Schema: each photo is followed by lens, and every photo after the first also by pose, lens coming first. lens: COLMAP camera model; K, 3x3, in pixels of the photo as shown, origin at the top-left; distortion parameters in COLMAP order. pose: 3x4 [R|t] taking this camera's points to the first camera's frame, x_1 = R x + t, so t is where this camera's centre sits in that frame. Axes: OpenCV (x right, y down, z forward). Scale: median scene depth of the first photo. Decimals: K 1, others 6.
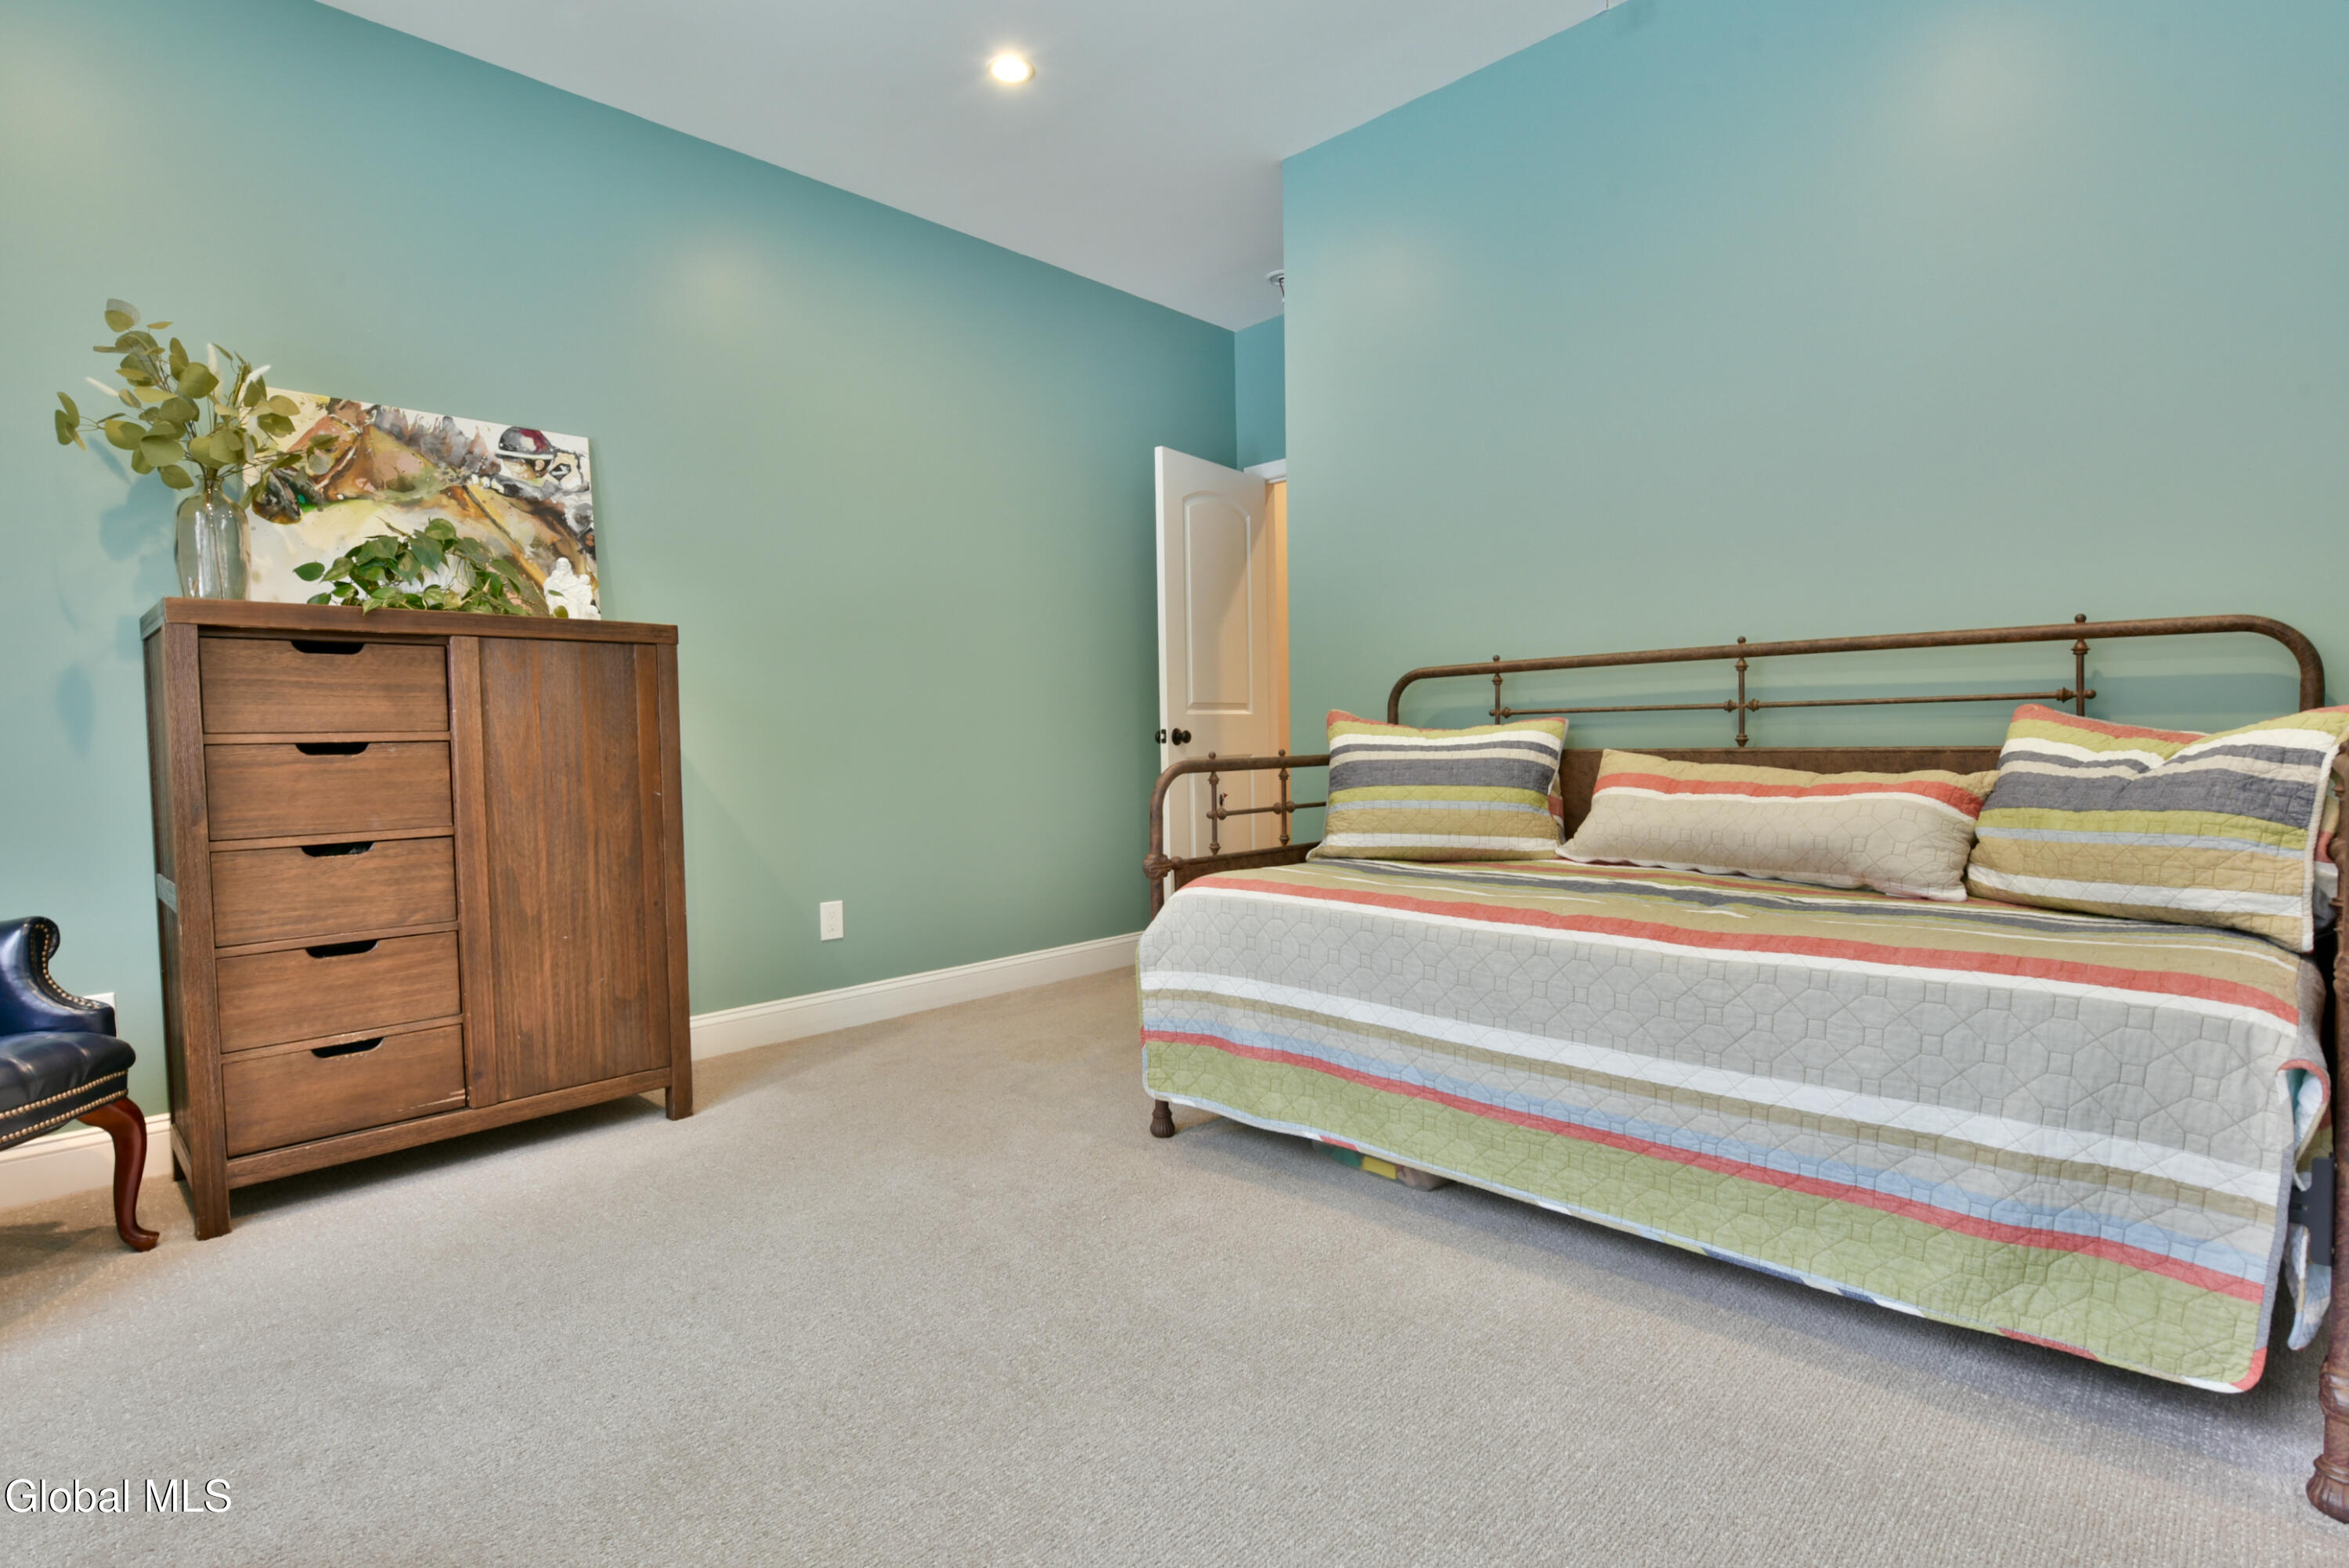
lens RADIAL K [[1144.3, 0, 1179.1], [0, 1144.3, 788.5], [0, 0, 1]] dist [-0.011684, -0.000263]
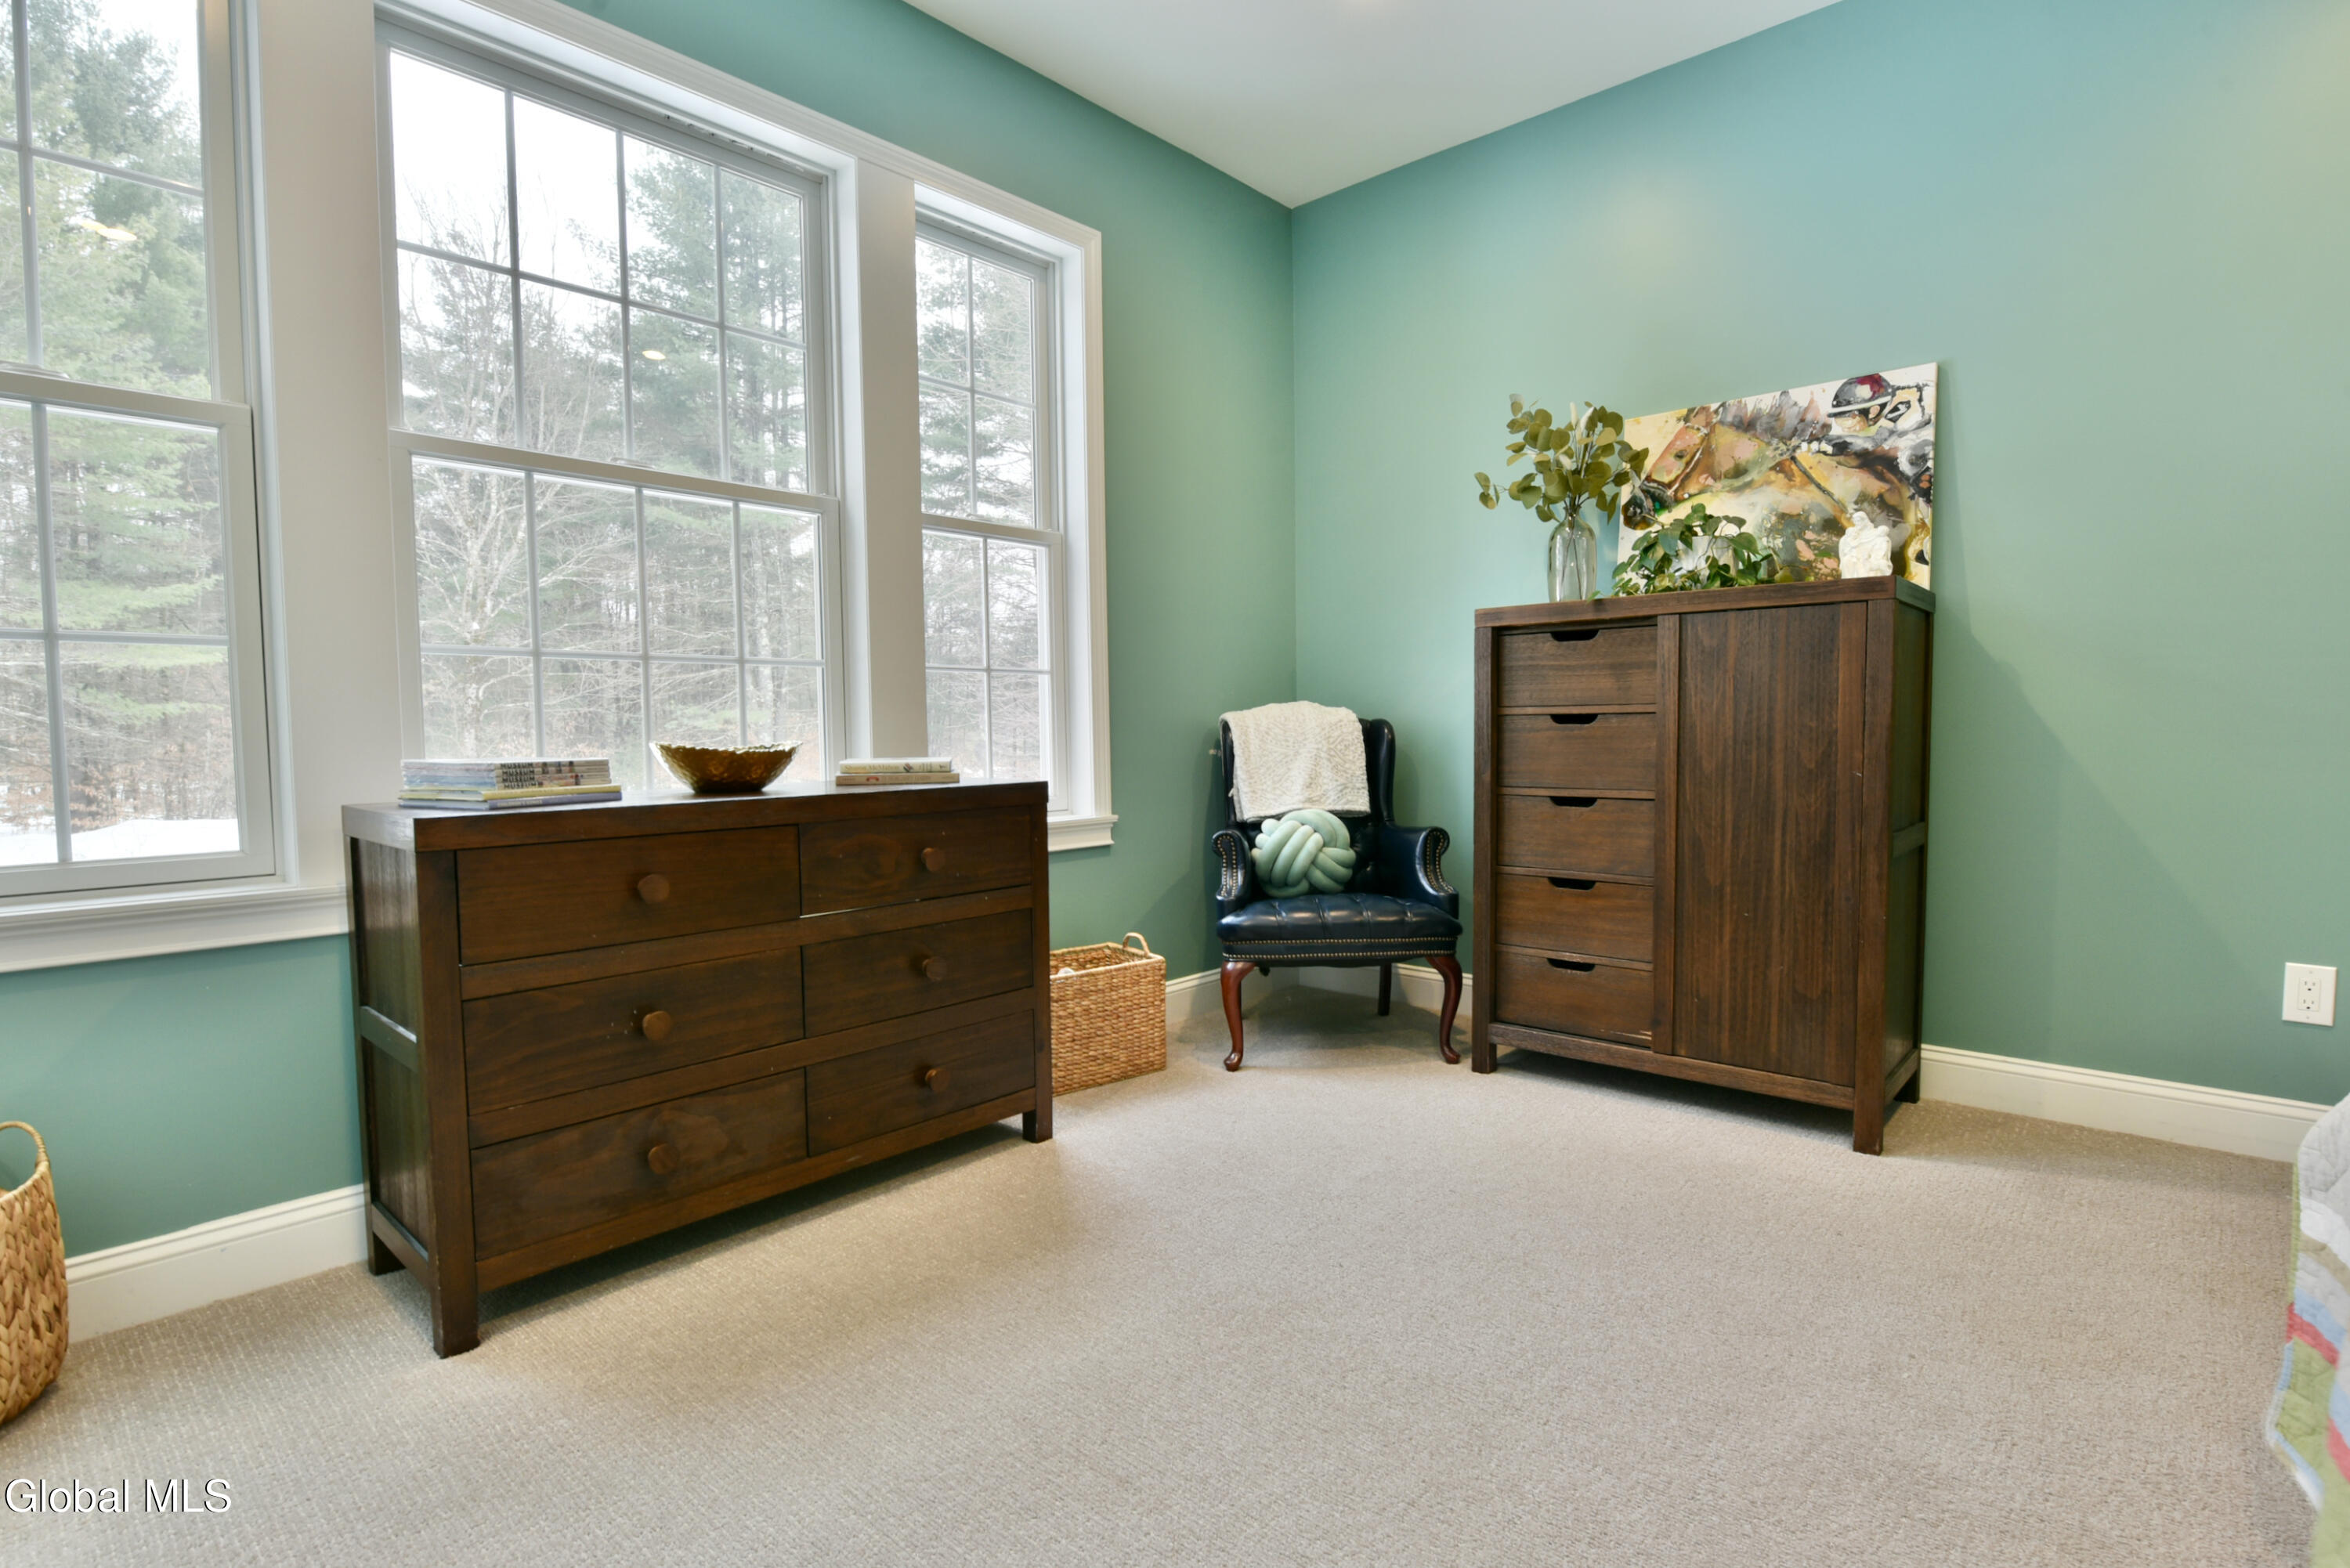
lens RADIAL K [[1144.8, 0, 1179.6], [0, 1144.8, 788.5], [0, 0, 1]] dist [-0.011684, -0.000263]
pose [[0.023403, 0.073583, -0.997014, 0.407047], [-0.036239, 0.996695, 0.072709, -0.029845], [0.999069, 0.034430, 0.025992, 0.473579]]
